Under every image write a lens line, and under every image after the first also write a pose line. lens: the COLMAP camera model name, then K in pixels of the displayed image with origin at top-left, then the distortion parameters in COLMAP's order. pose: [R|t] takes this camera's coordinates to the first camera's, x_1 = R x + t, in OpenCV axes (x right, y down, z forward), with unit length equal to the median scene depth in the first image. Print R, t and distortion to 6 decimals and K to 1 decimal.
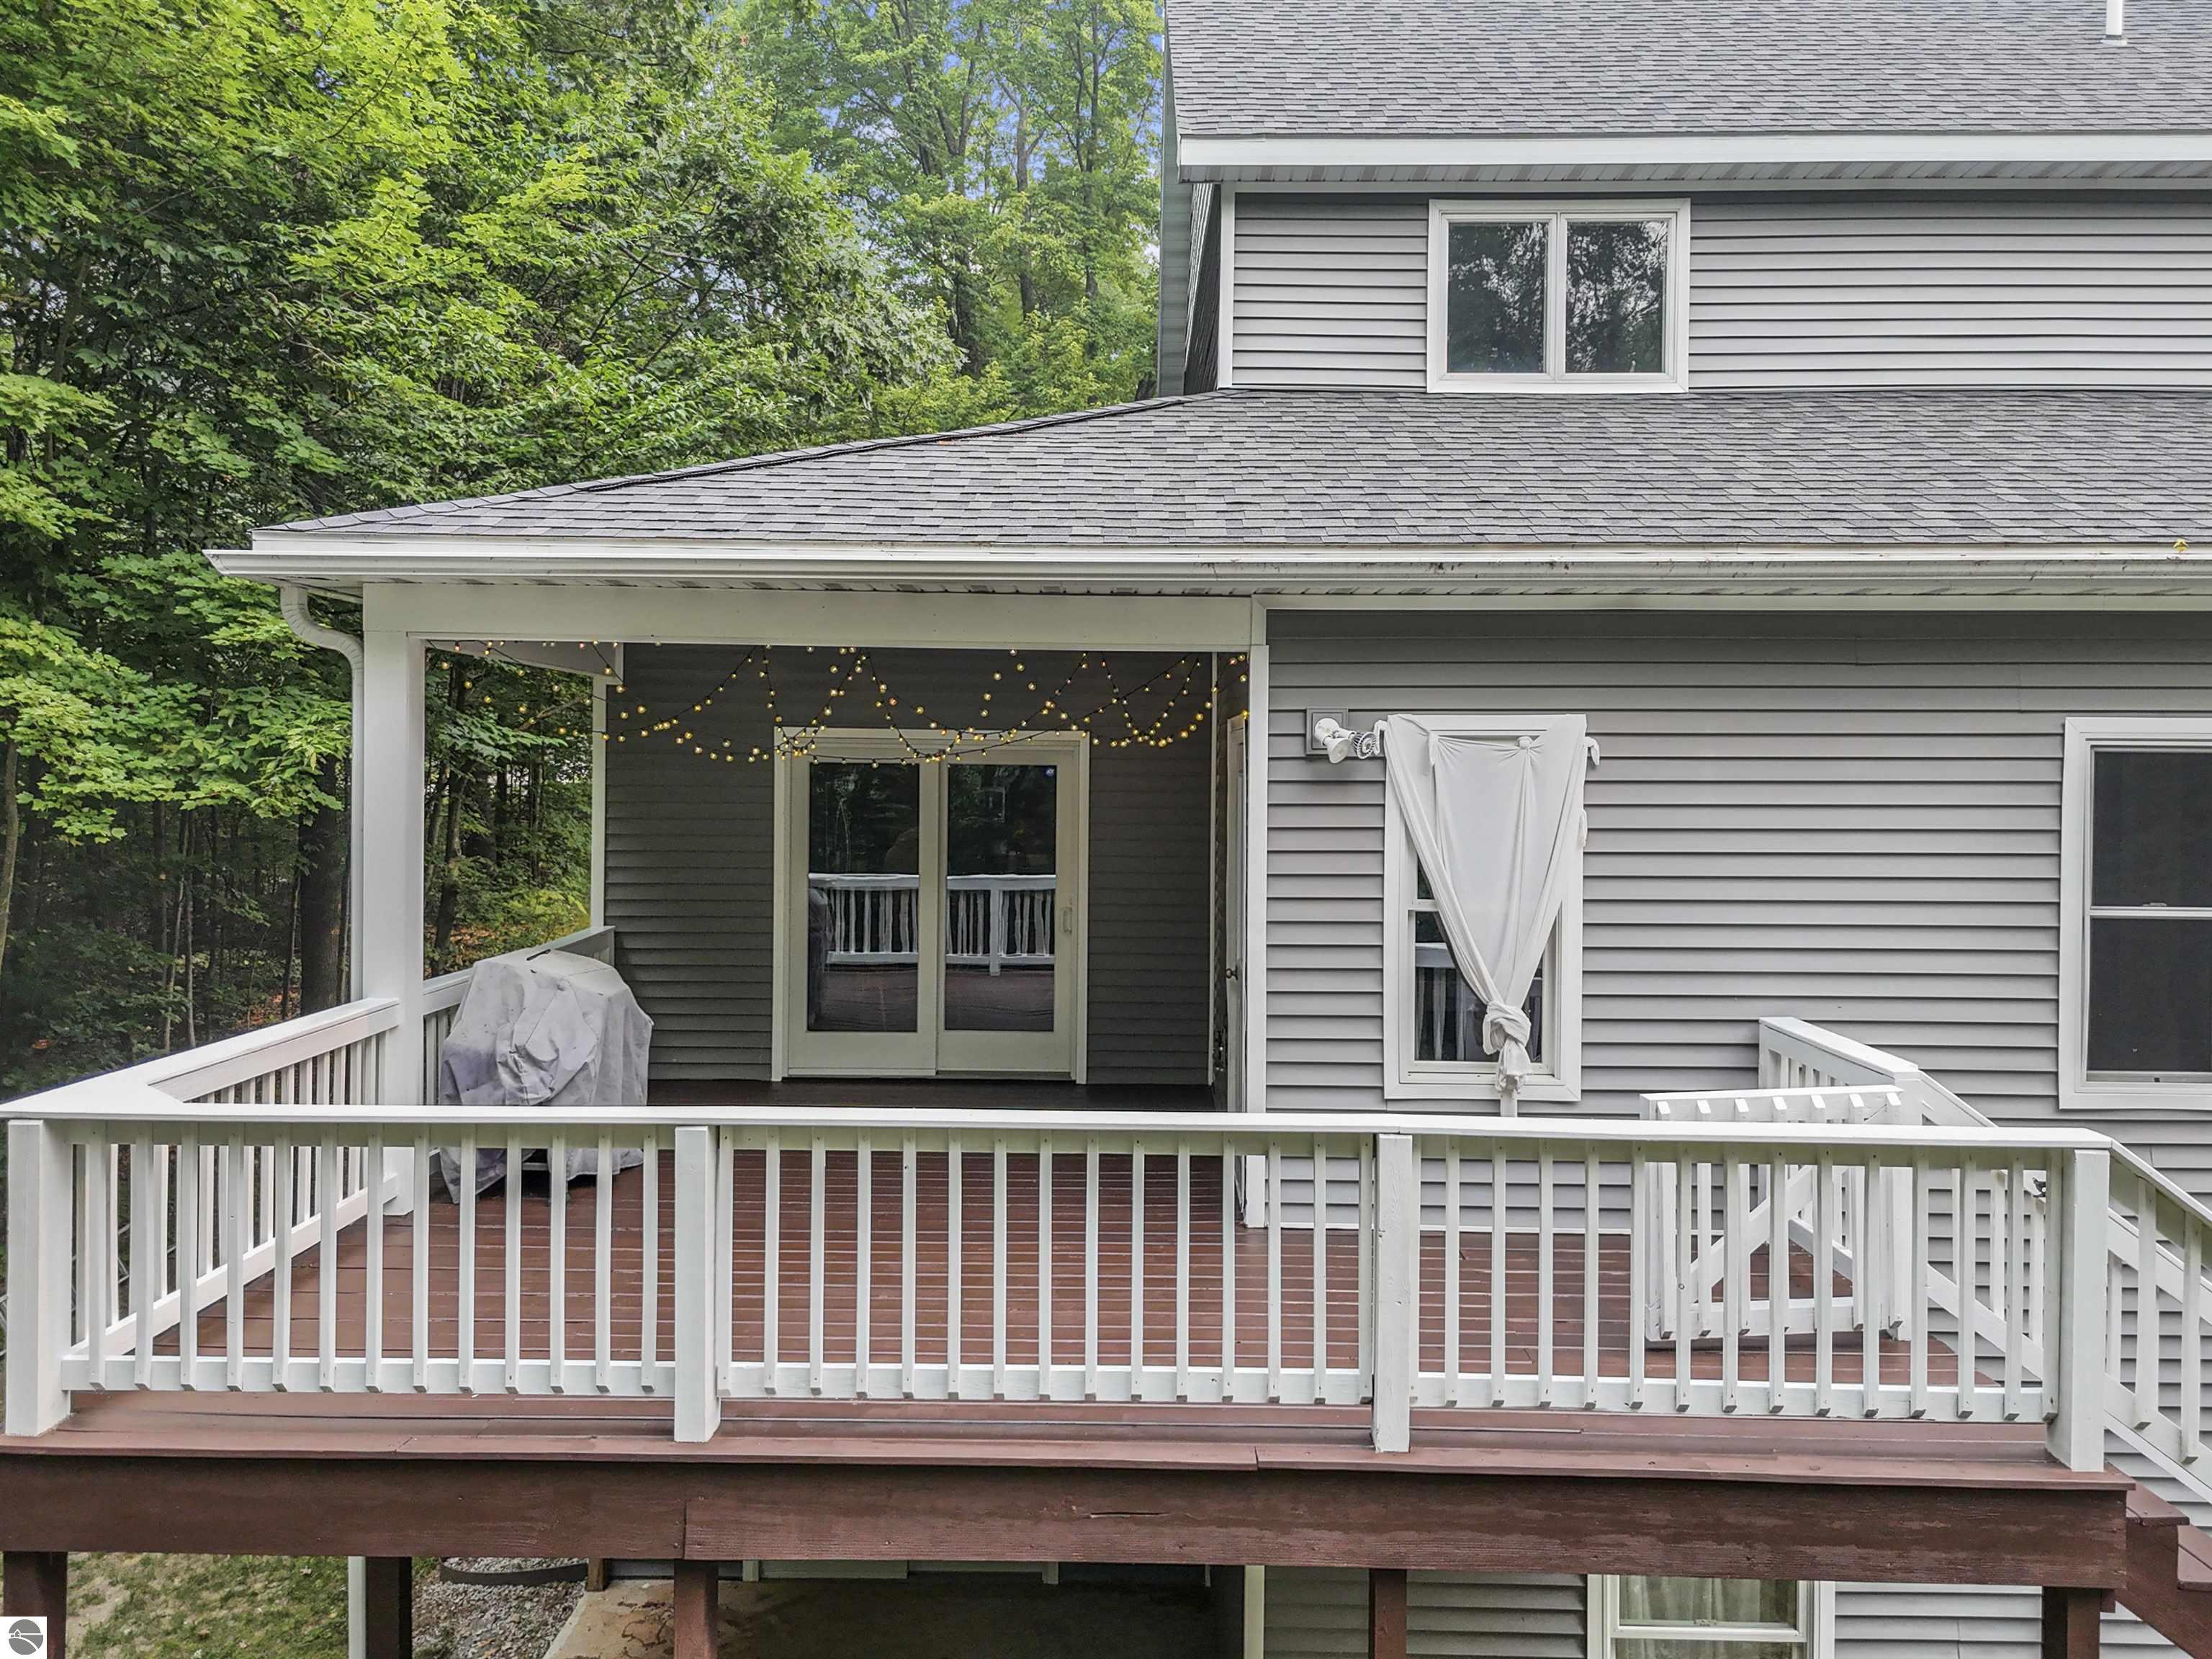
lens RADIAL K [[1638.7, 0, 1117.9], [0, 1638.7, 787.9], [0, 0, 1]] dist [0.071408, -0.065931]
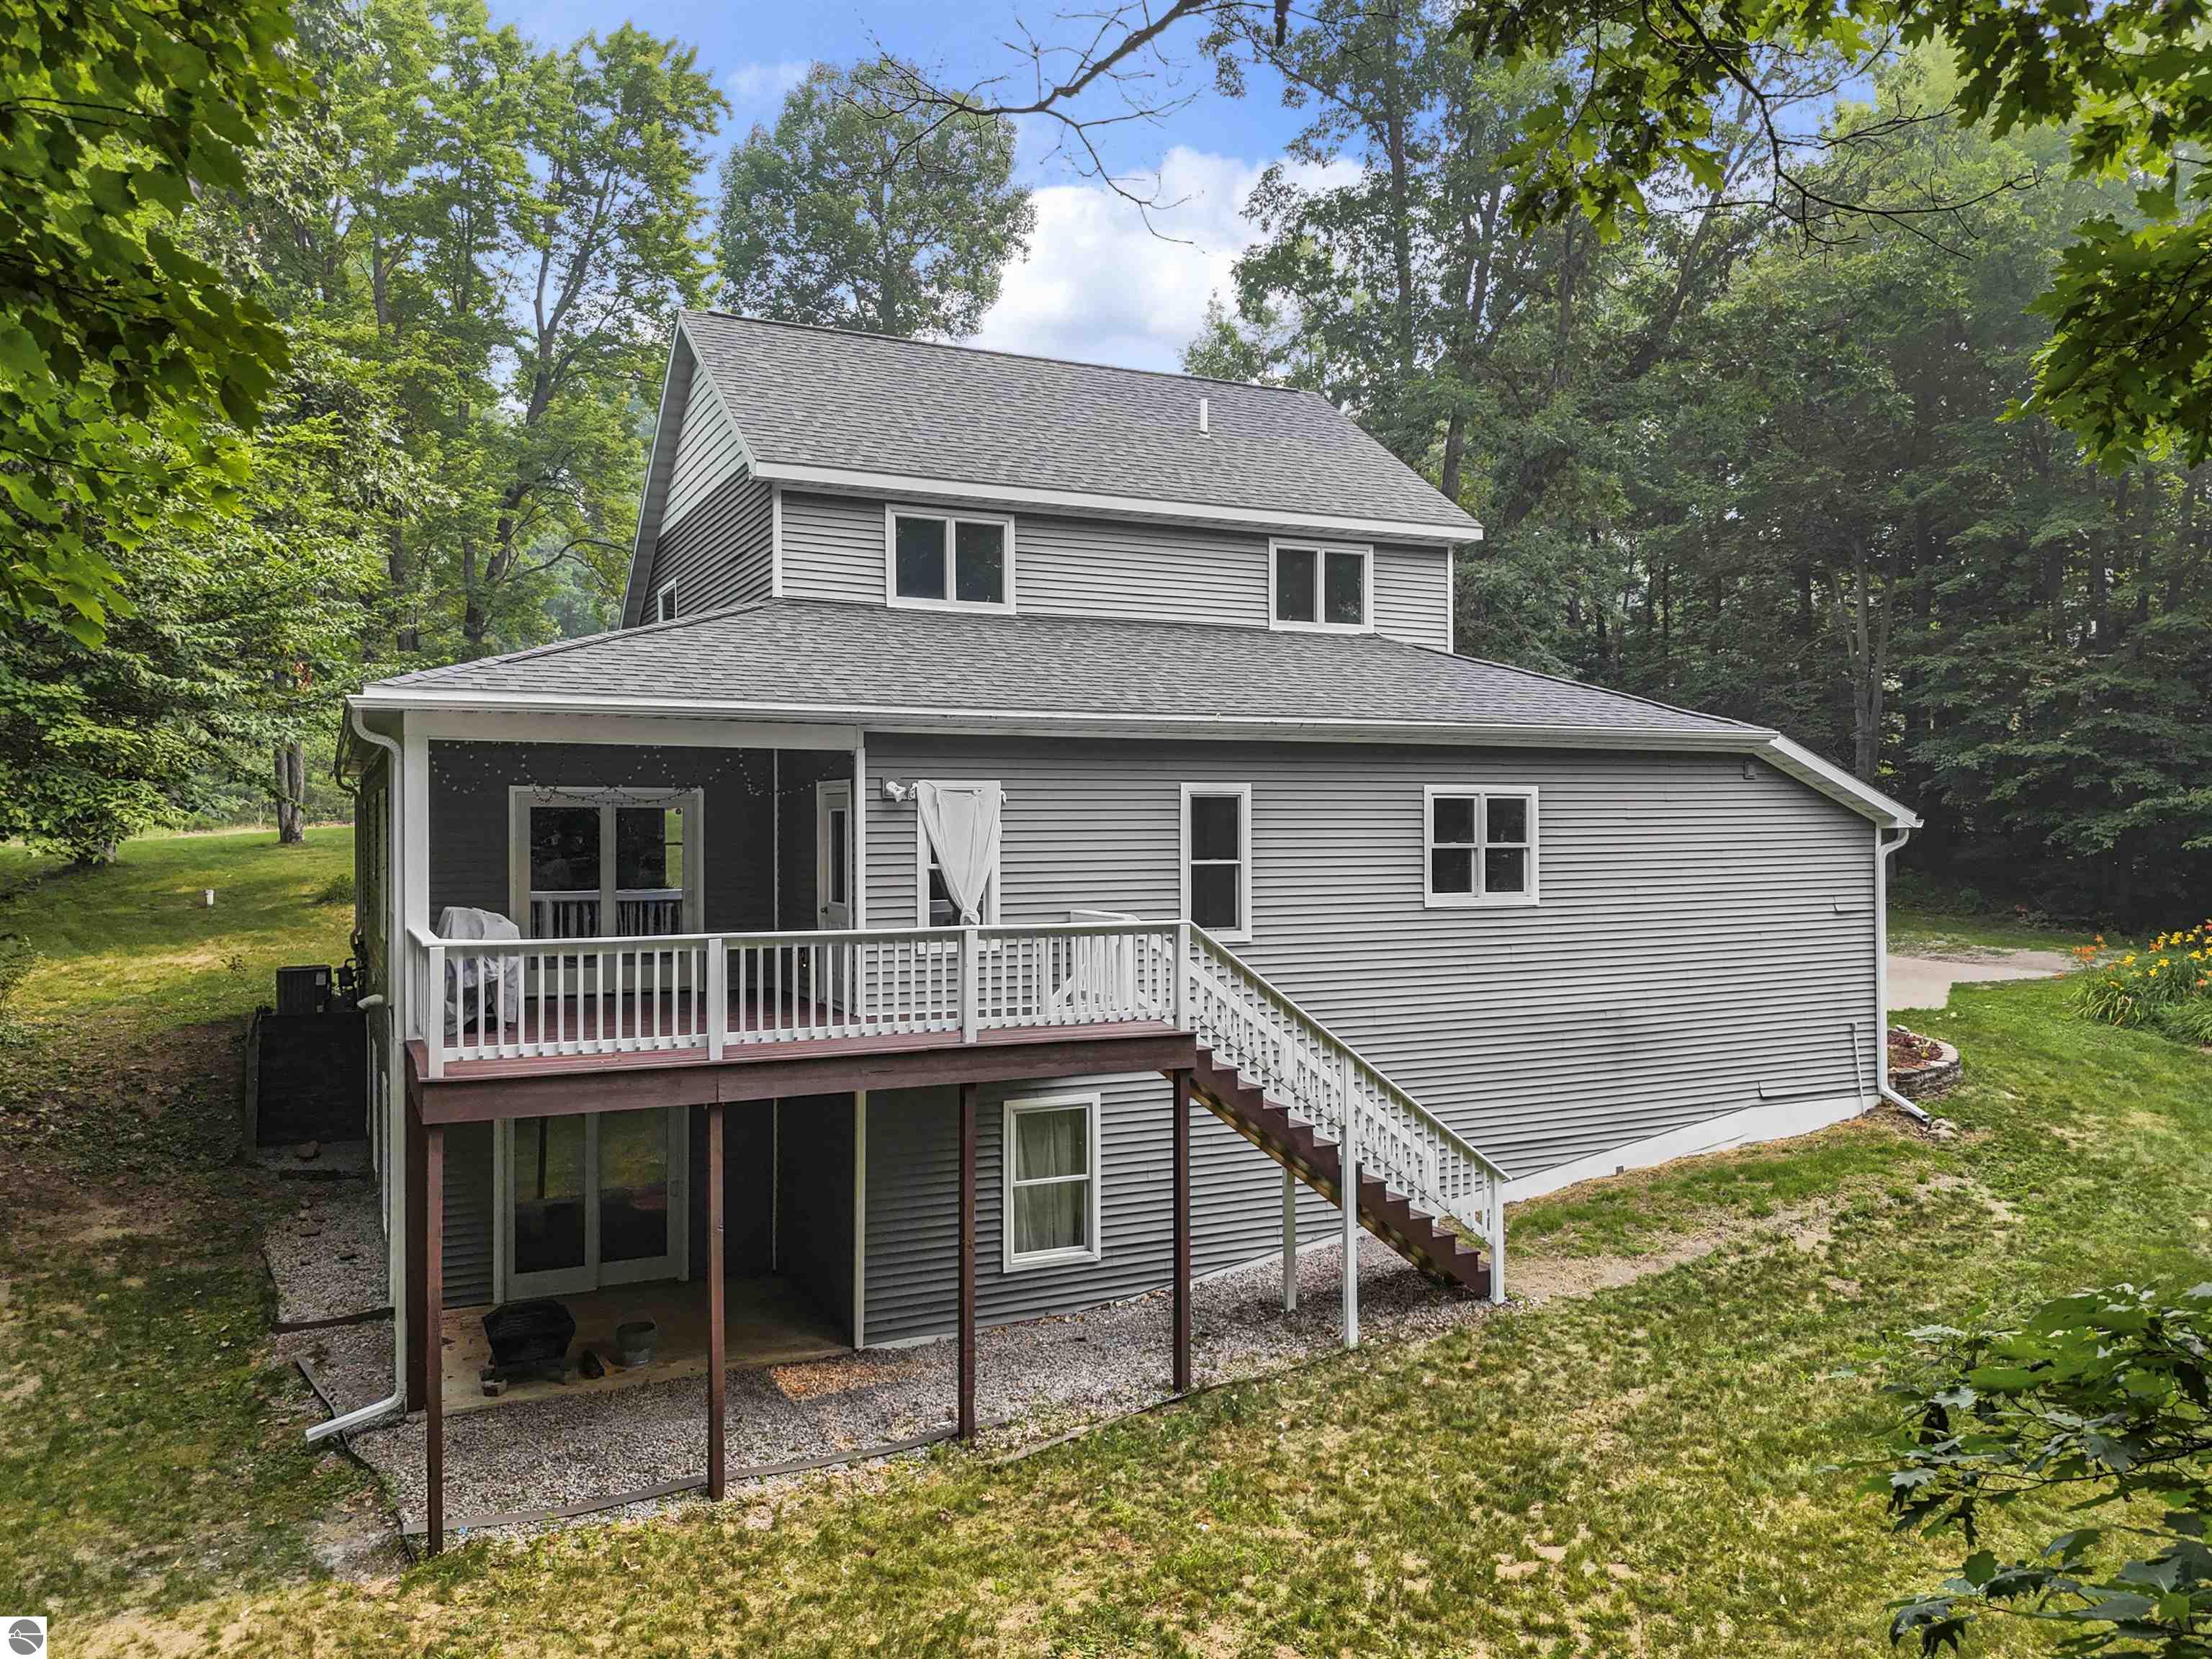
lens RADIAL K [[1630.4, 0, 1106.0], [0, 1630.4, 829.5], [0, 0, 1]] dist [0.164875, -0.416798]
pose [[0.898677, -0.010243, 0.438491, -0.571789], [0.014678, 0.999870, -0.006727, 0.039731], [-0.438365, 0.012482, 0.898710, -1.086653]]
